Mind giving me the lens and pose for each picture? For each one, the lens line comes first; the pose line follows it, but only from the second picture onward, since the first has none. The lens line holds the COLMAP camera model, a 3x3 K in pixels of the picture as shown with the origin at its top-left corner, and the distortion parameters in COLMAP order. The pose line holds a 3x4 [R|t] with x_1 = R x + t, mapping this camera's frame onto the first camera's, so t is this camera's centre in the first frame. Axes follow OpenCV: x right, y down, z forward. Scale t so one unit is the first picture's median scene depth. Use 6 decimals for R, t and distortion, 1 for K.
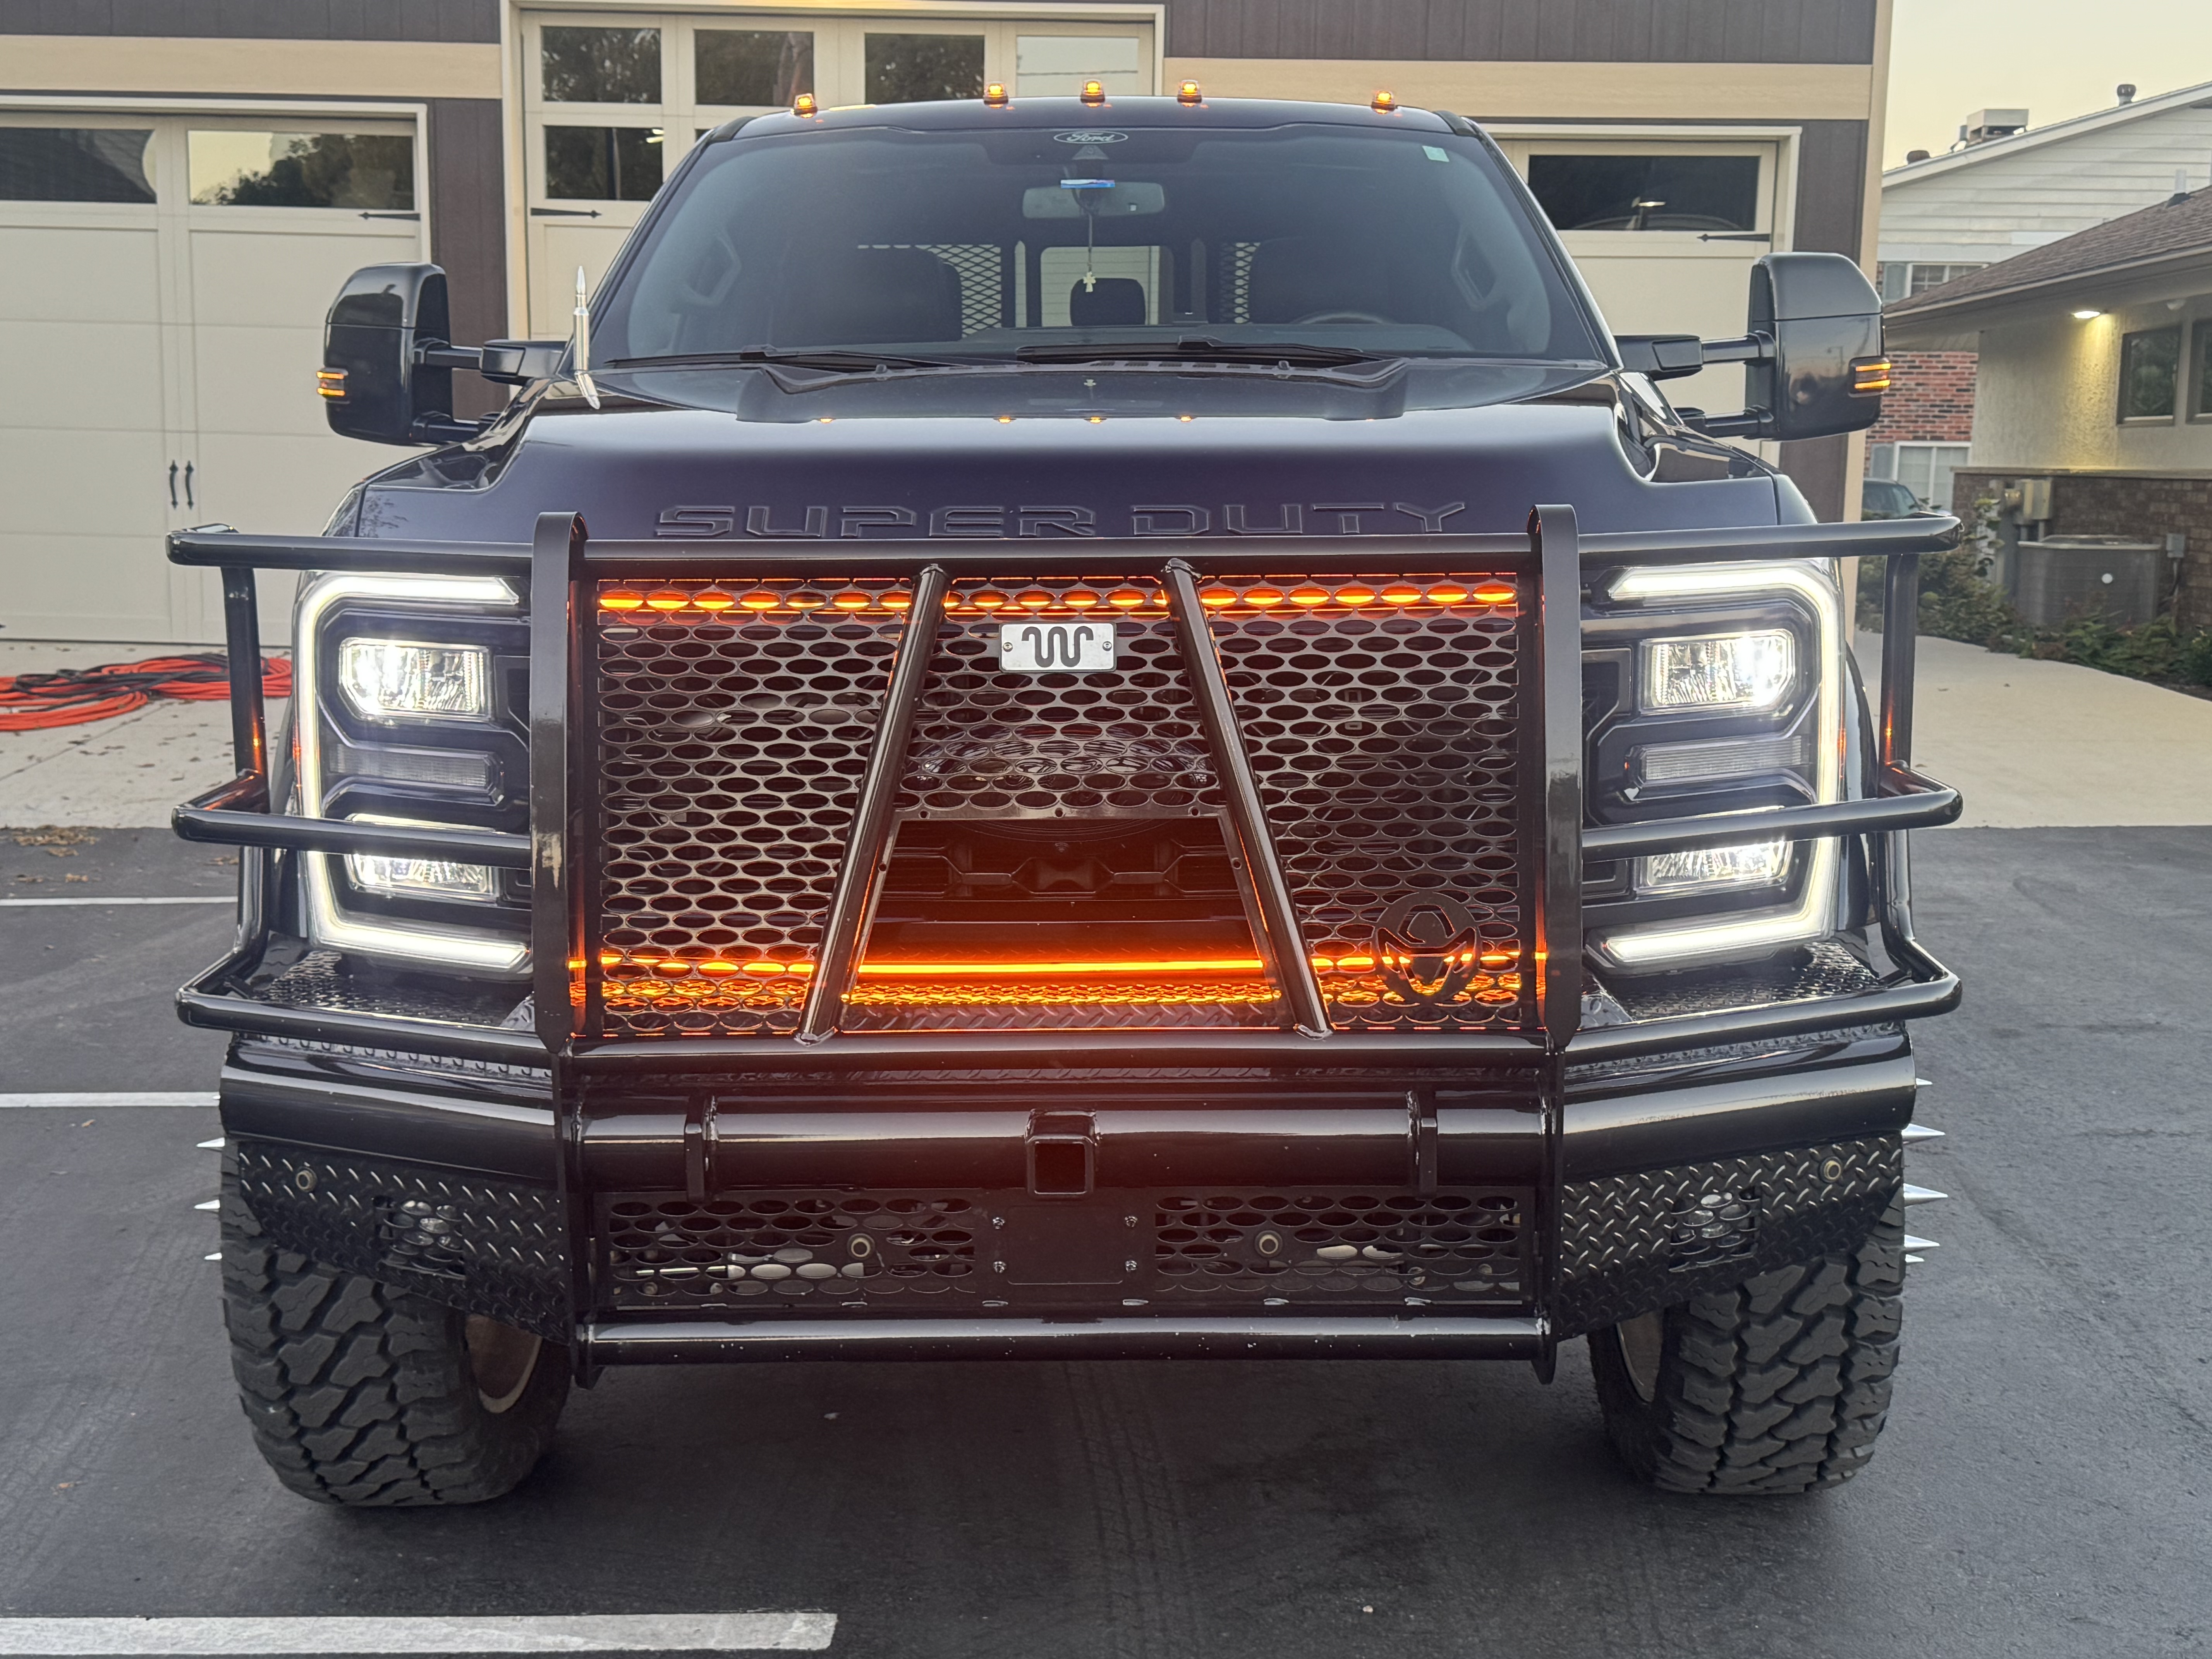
lens RADIAL K [[2586.5, 0, 1106.0], [0, 2586.5, 829.5], [0, 0, 1]] dist [0.005574, 0.017280]
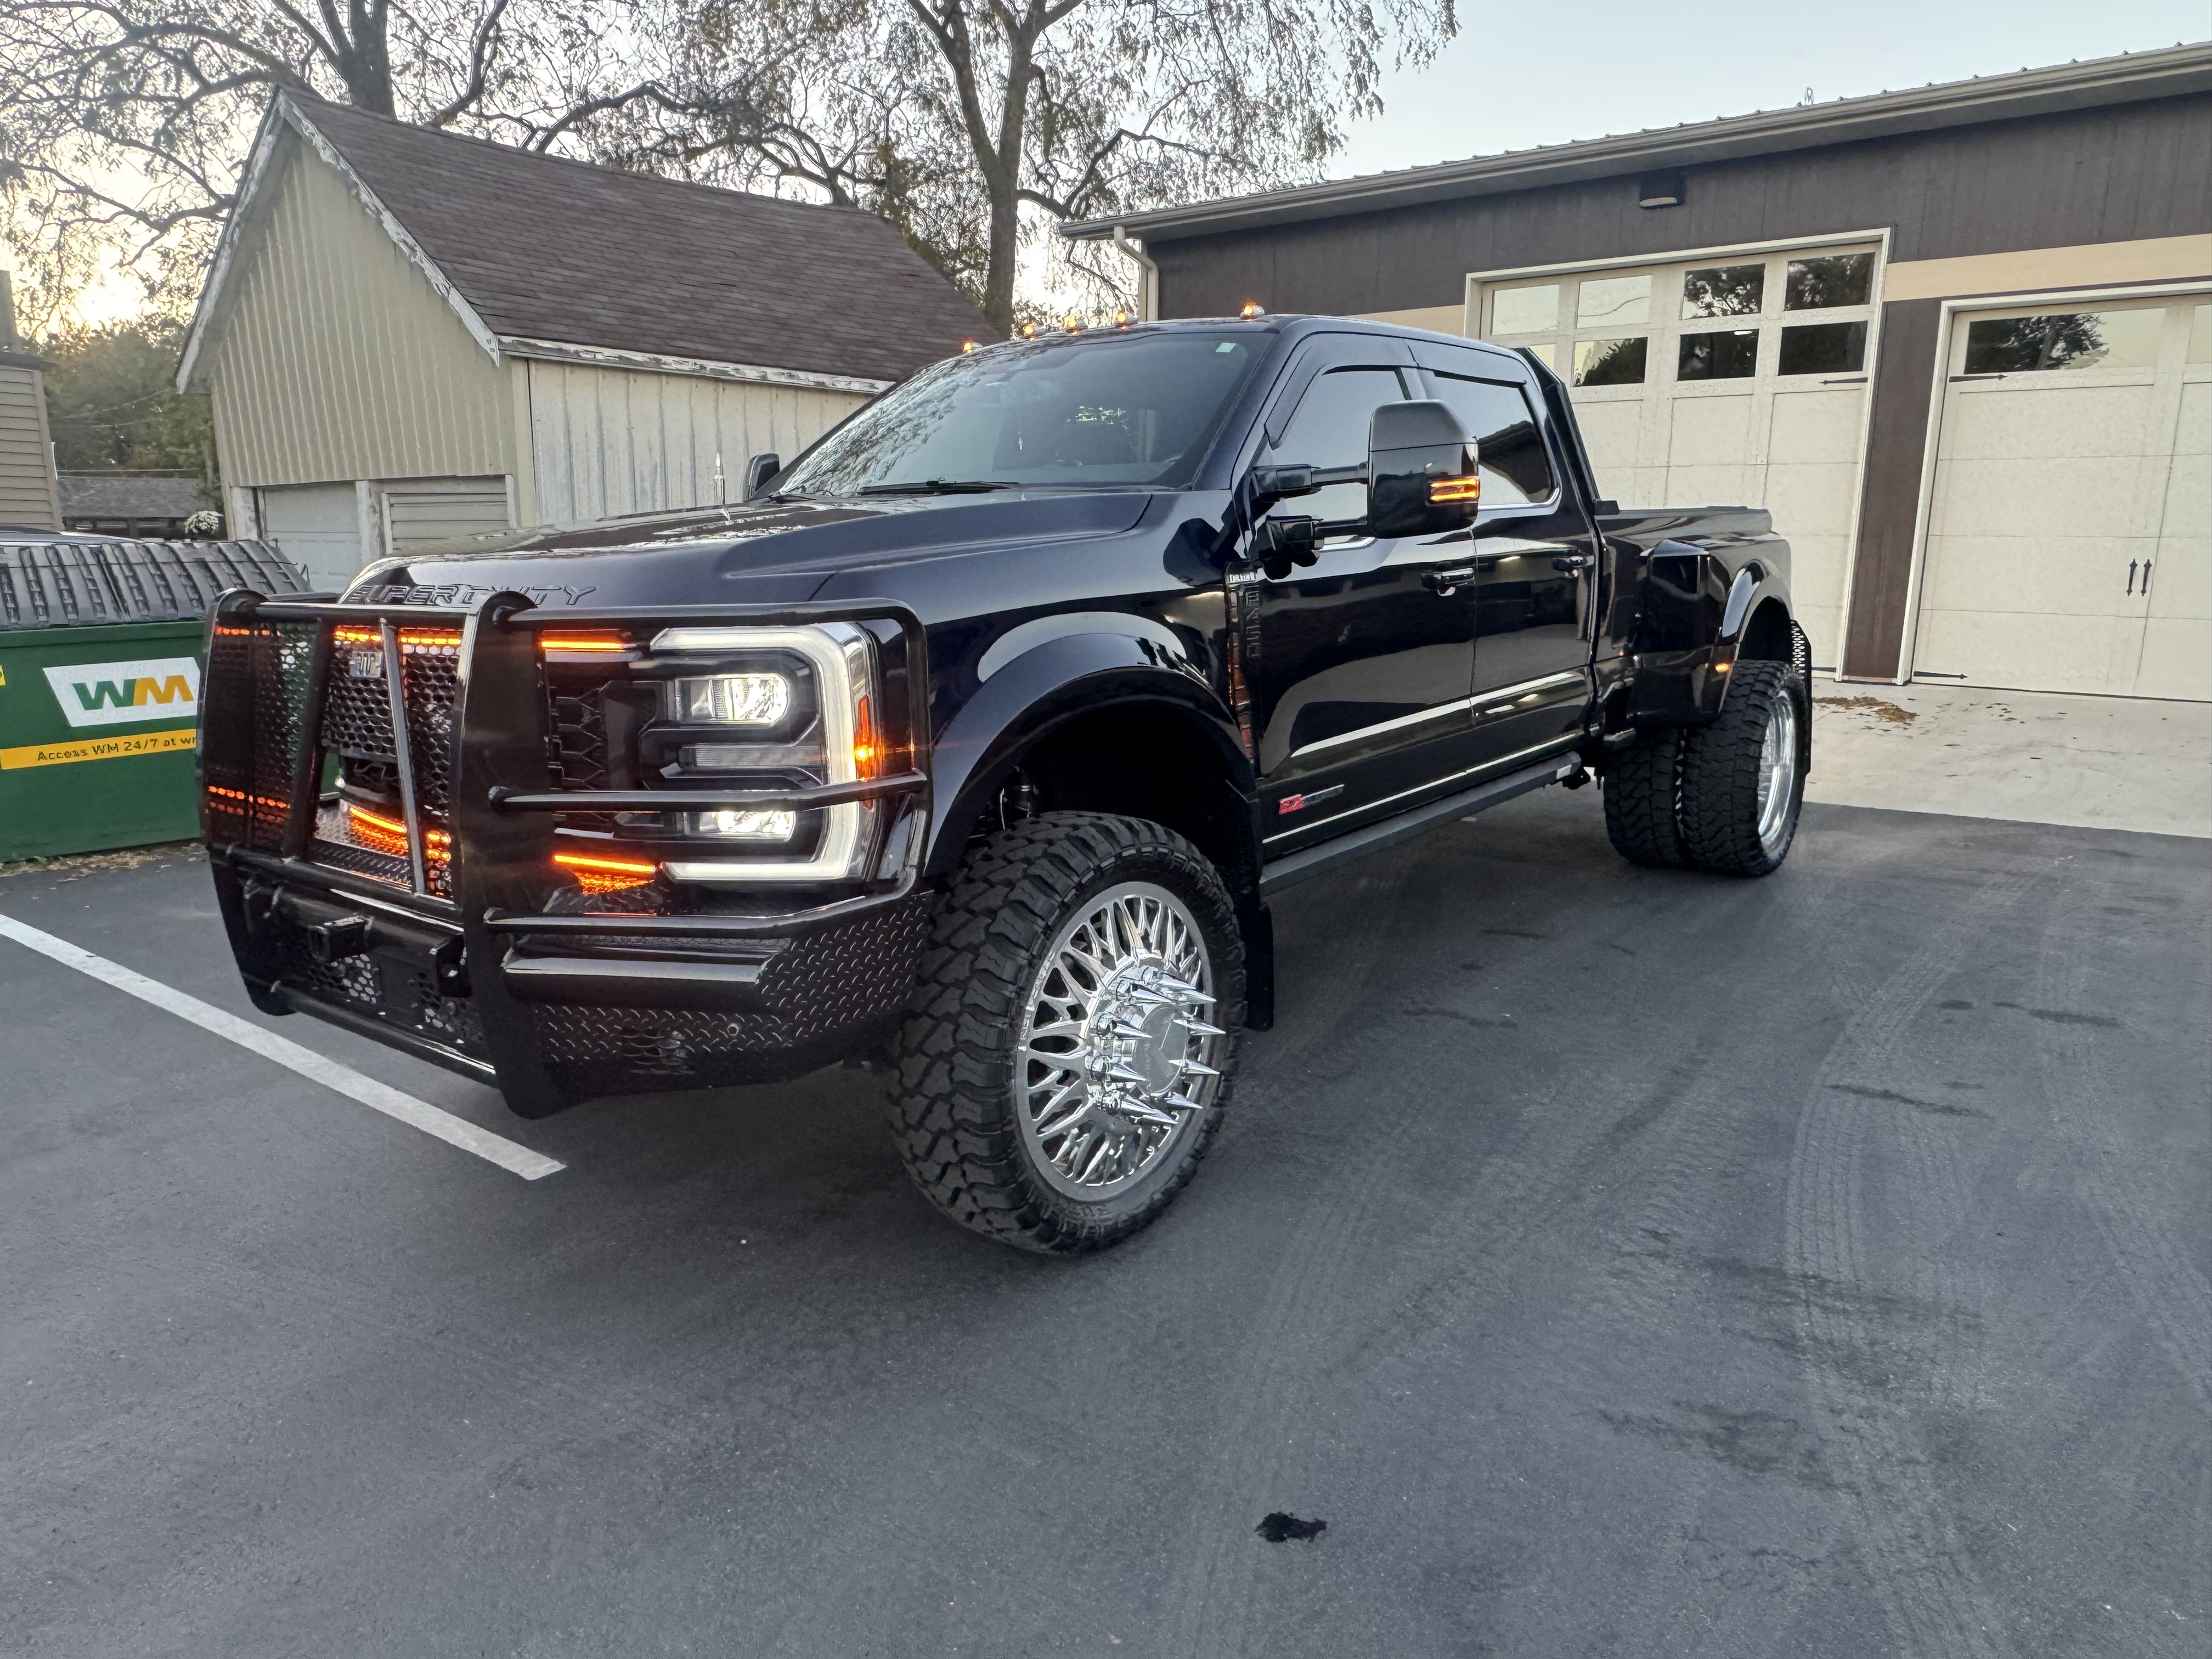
lens RADIAL K [[1436.7, 0, 1106.0], [0, 1436.7, 829.5], [0, 0, 1]] dist [-0.001880, 0.001433]
pose [[0.802049, 0.107010, -0.587594, 0.907047], [-0.074991, 0.994076, 0.078676, -0.065102], [0.592532, -0.019037, 0.805322, 0.420196]]
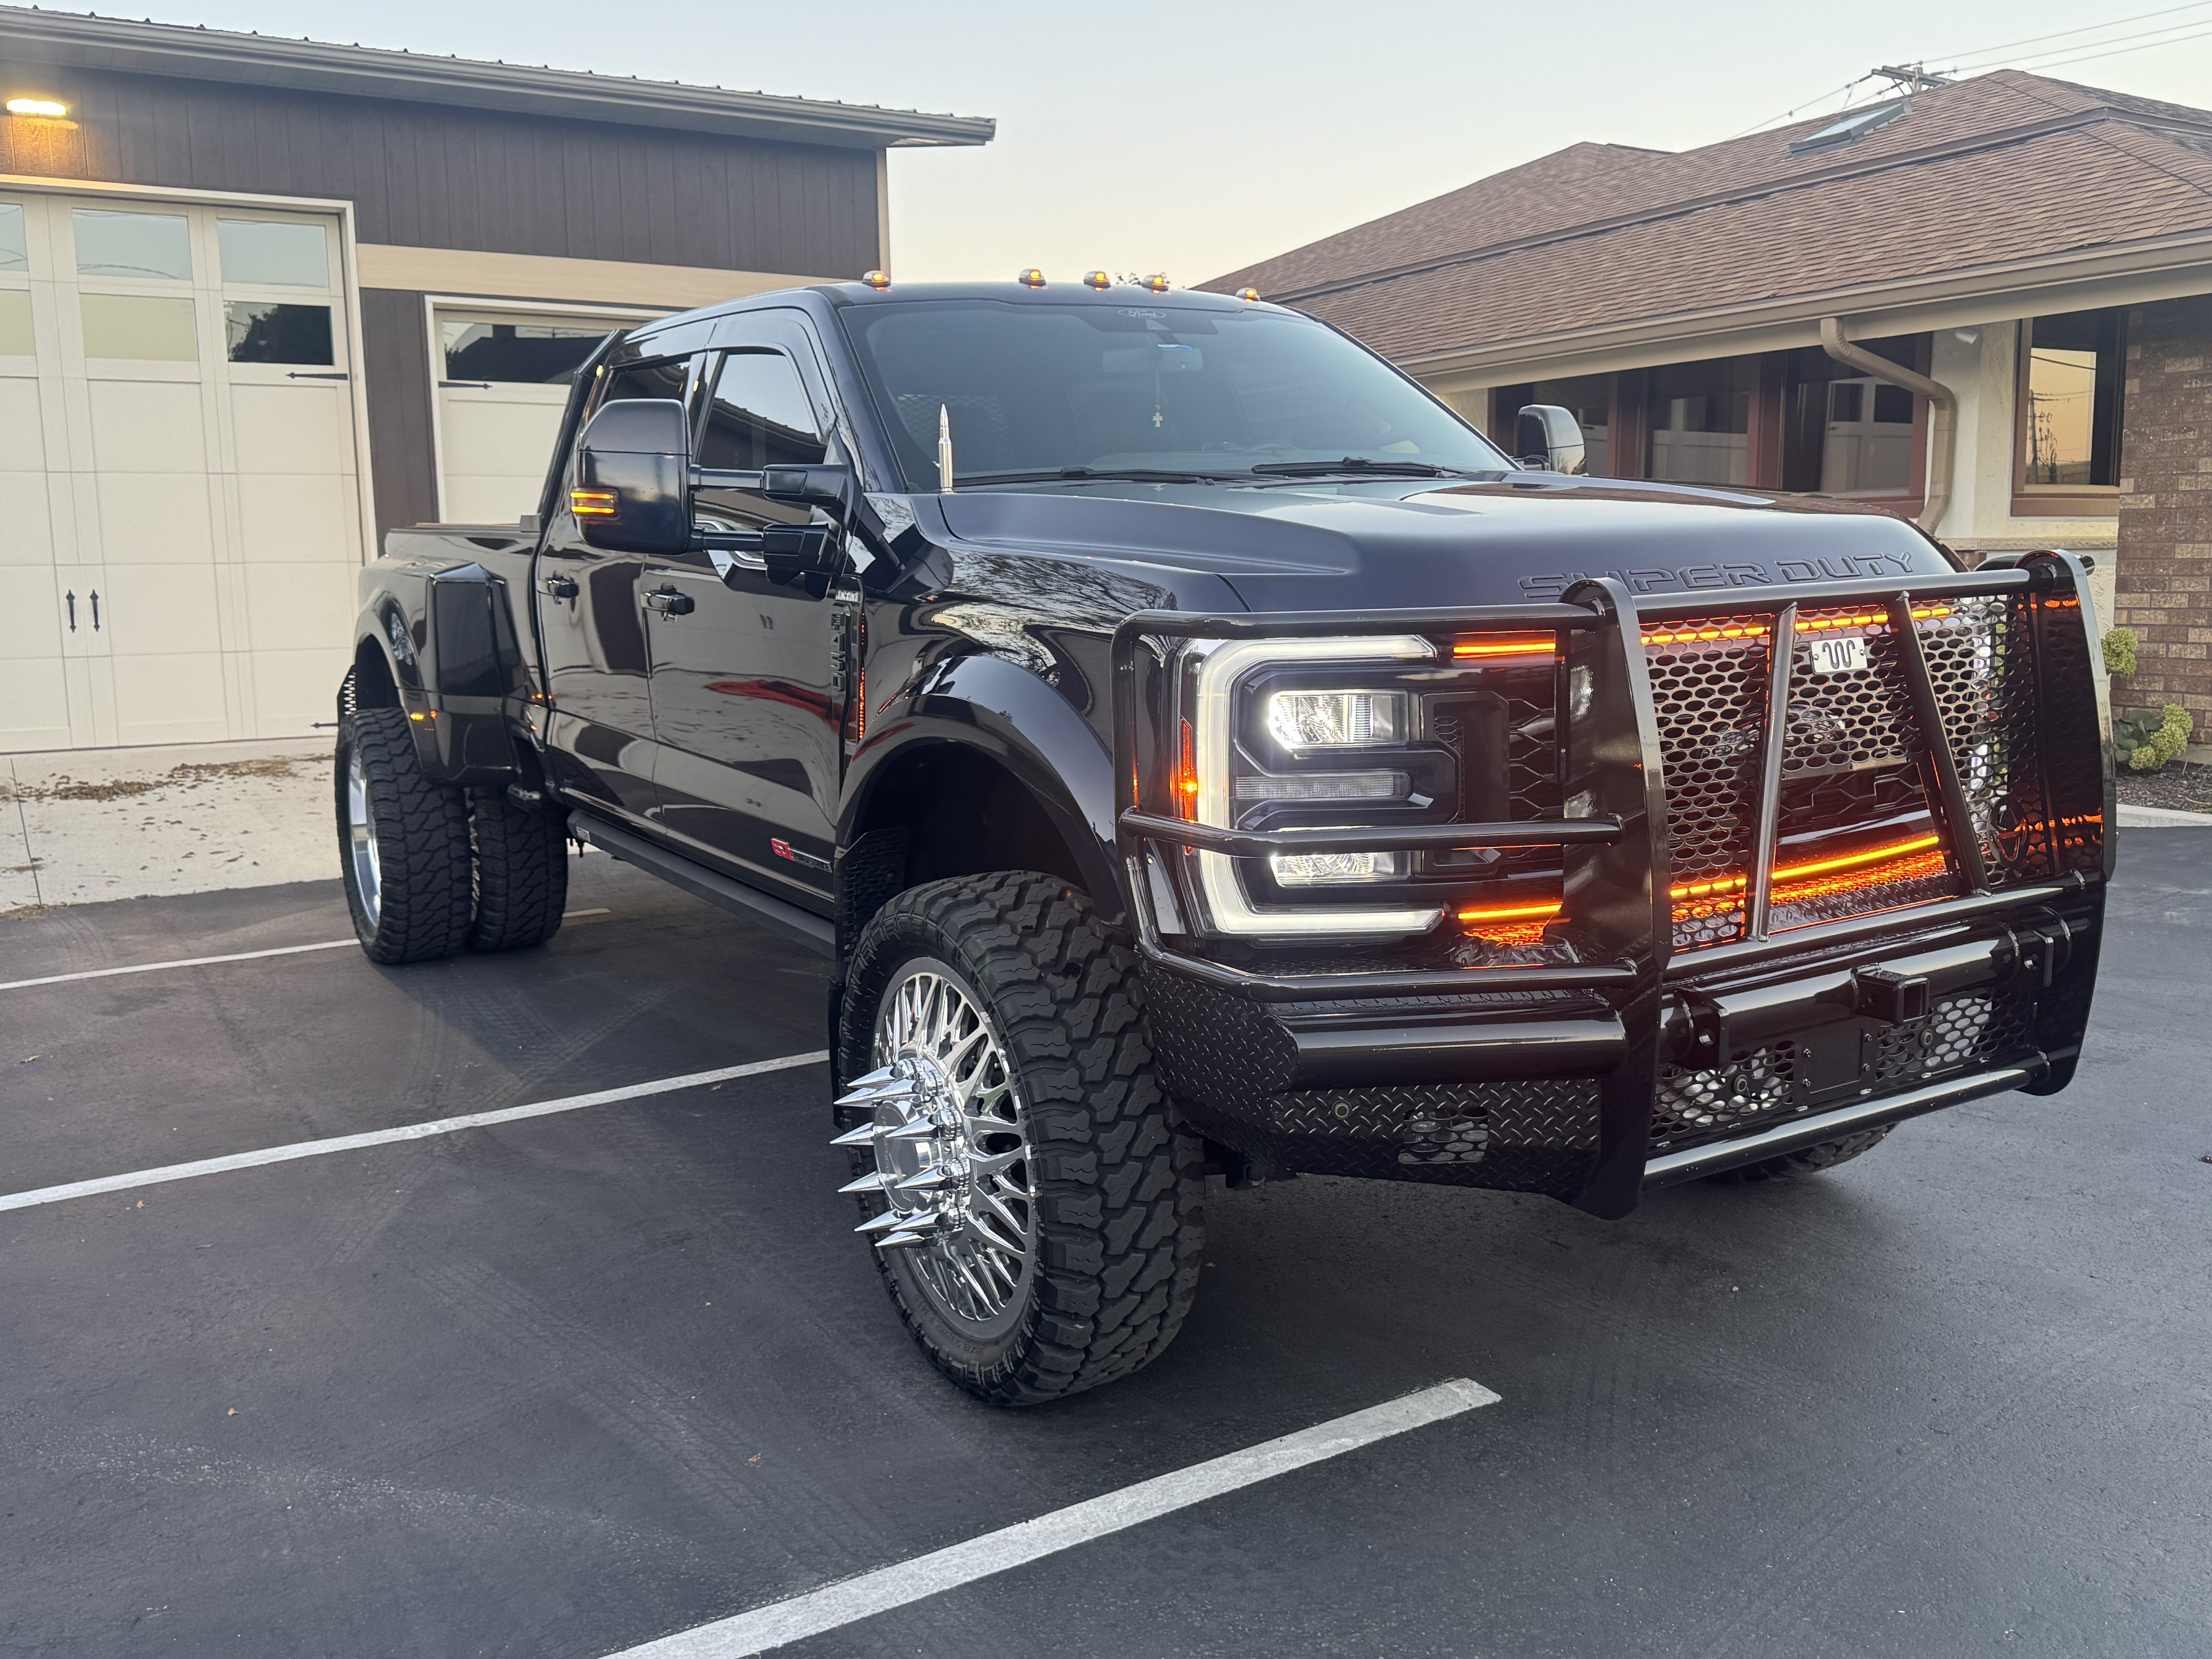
lens RADIAL K [[1890.3, 0, 1106.0], [0, 1890.3, 829.5], [0, 0, 1]] dist [0.126967, -0.273237]
pose [[0.855423, -0.102092, 0.507768, -0.833128], [0.104283, 0.994253, 0.024222, -0.035962], [-0.507323, 0.032232, 0.861153, 0.228616]]
